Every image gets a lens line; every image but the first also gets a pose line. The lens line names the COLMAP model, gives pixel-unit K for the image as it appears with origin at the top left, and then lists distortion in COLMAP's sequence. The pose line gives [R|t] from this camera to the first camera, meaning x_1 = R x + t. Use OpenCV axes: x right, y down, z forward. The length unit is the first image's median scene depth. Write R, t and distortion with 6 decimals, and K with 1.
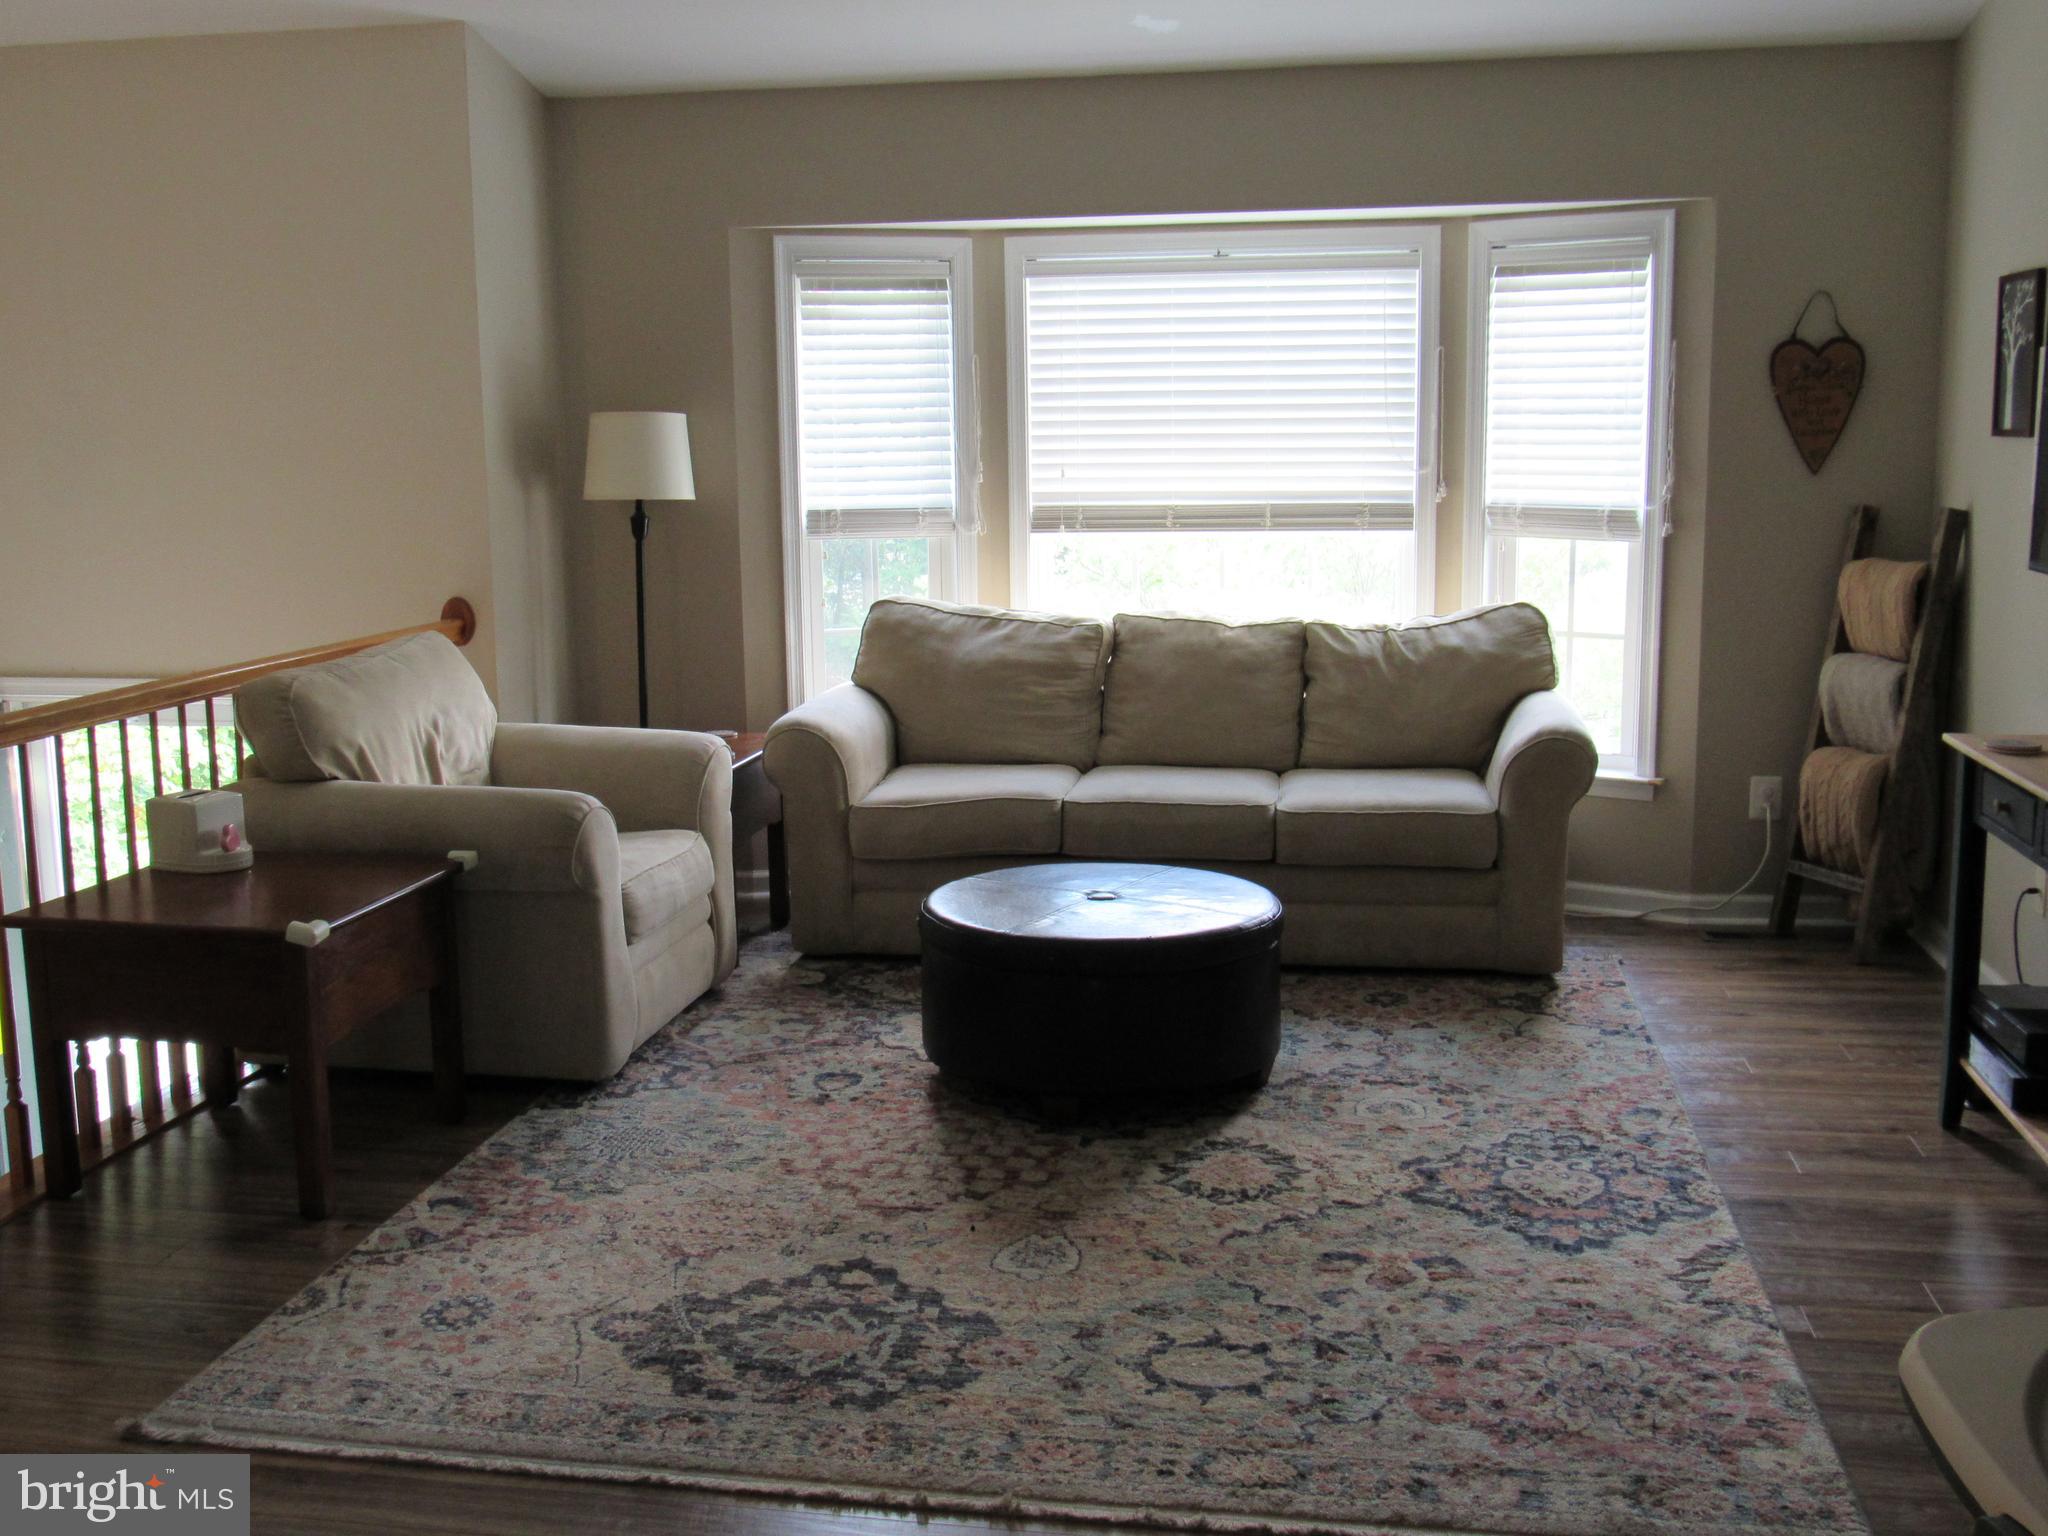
lens RADIAL K [[2129.5, 0, 1024.0], [0, 2129.5, 768.0], [0, 0, 1]] dist [-0.008909, -0.122486]
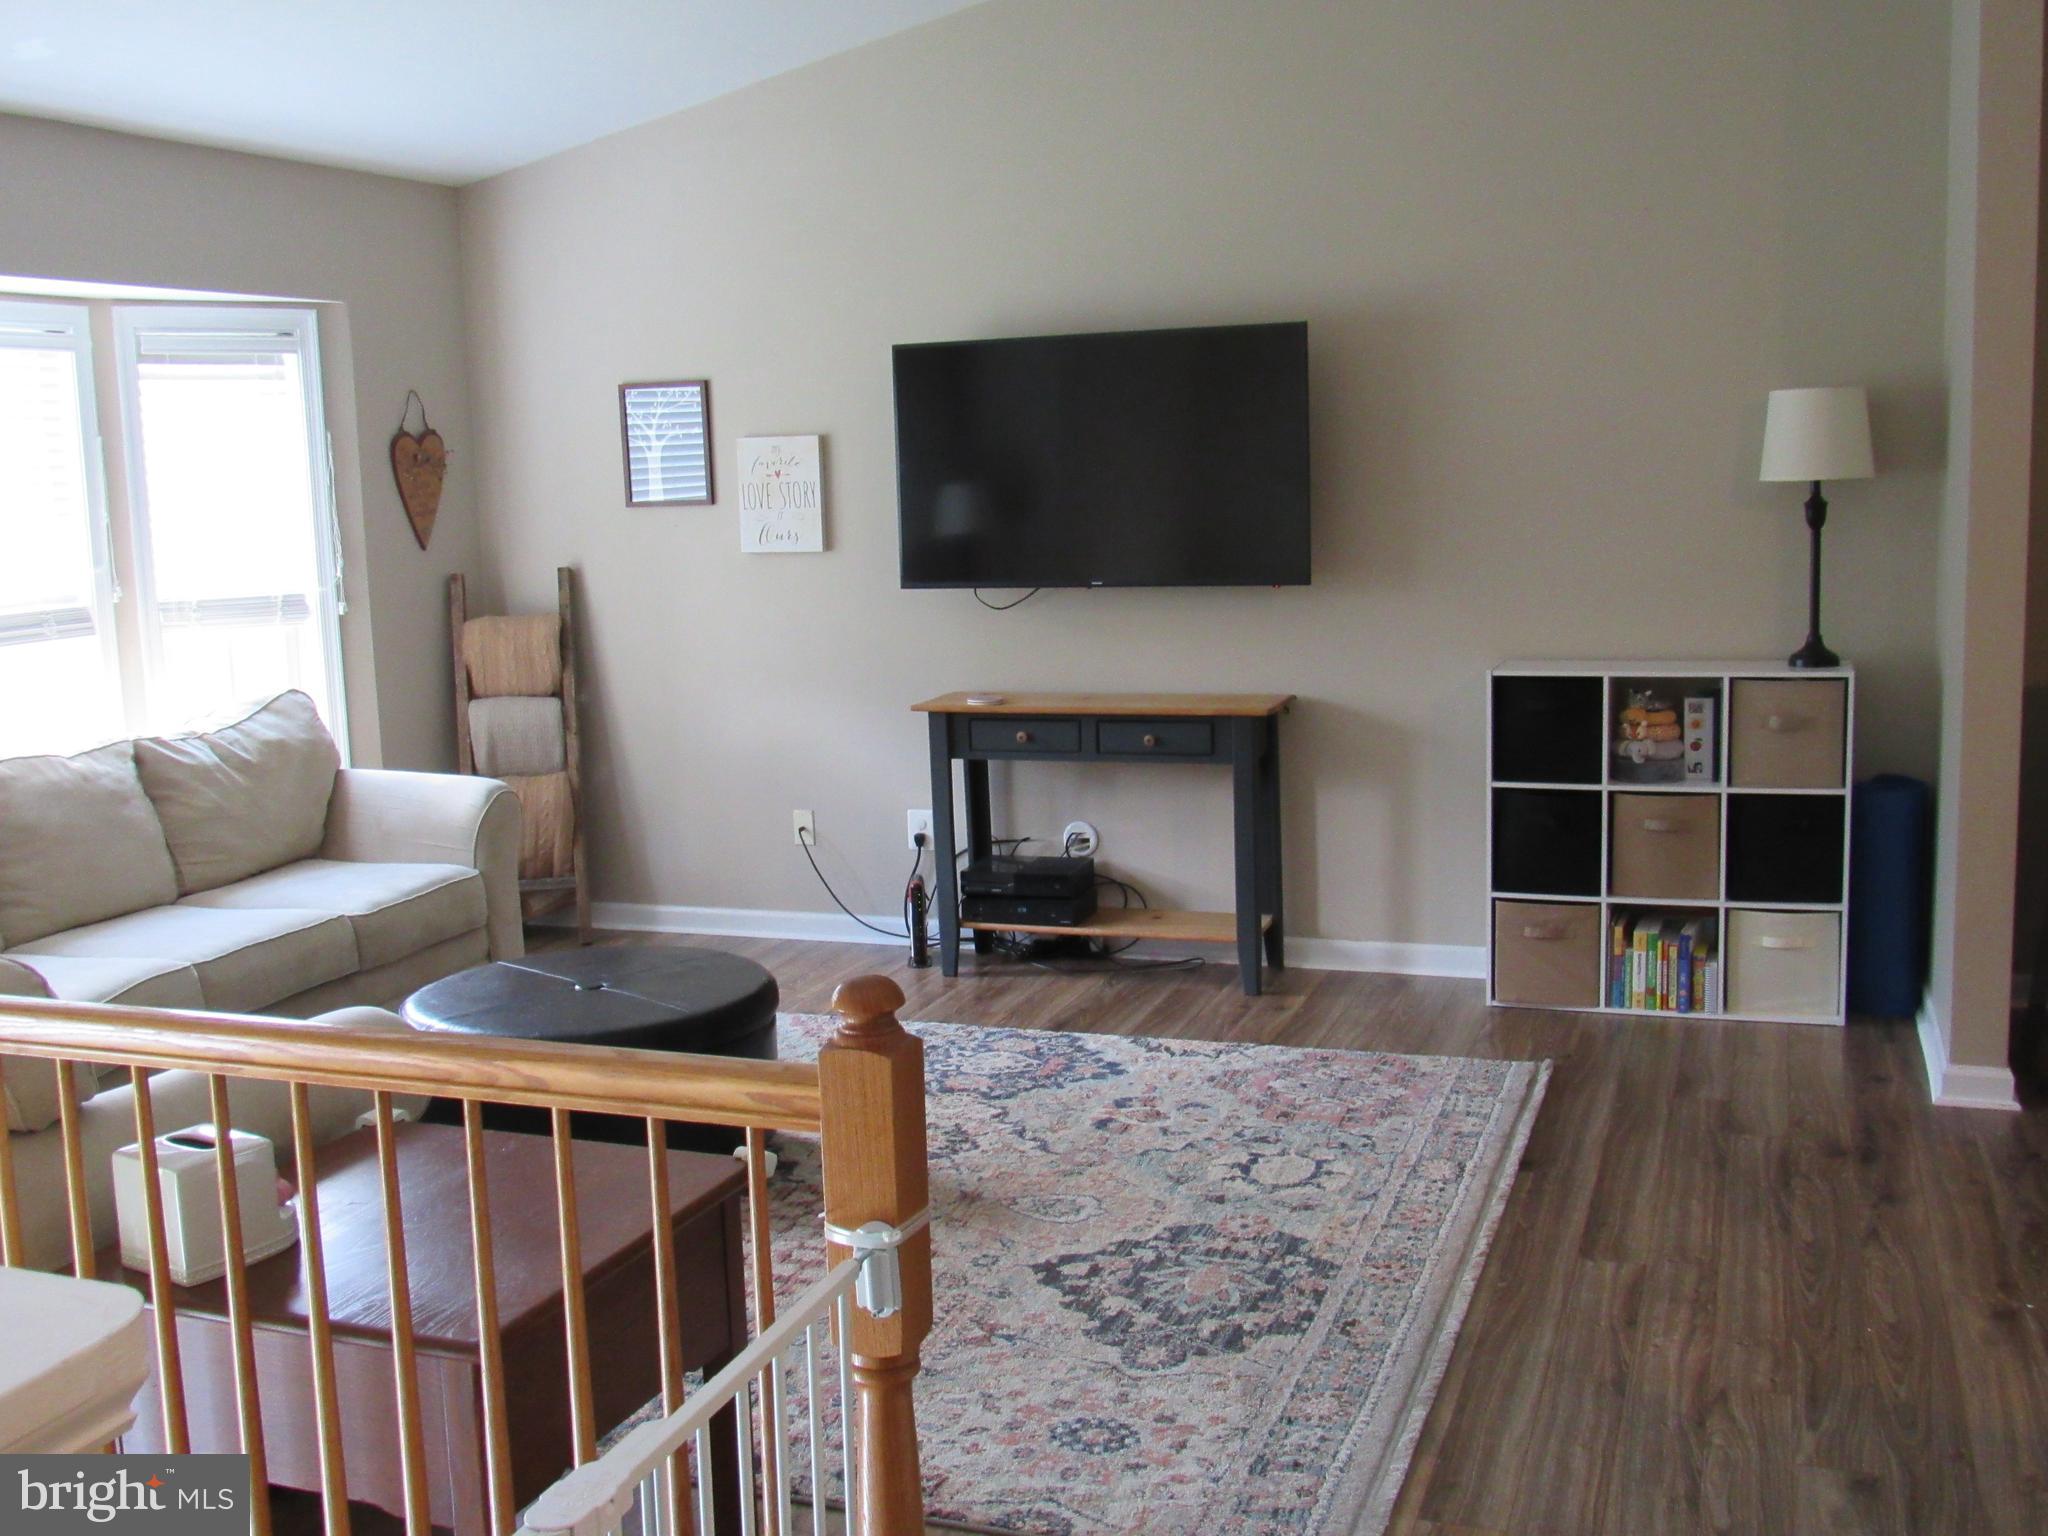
lens RADIAL K [[2129.5, 0, 1024.0], [0, 2129.5, 768.0], [0, 0, 1]] dist [-0.008909, -0.122486]
pose [[0.147919, -0.135510, 0.979672, -1.065023], [0.187765, 0.976401, 0.106707, -0.126705], [-0.971012, 0.168164, 0.169872, 0.759685]]
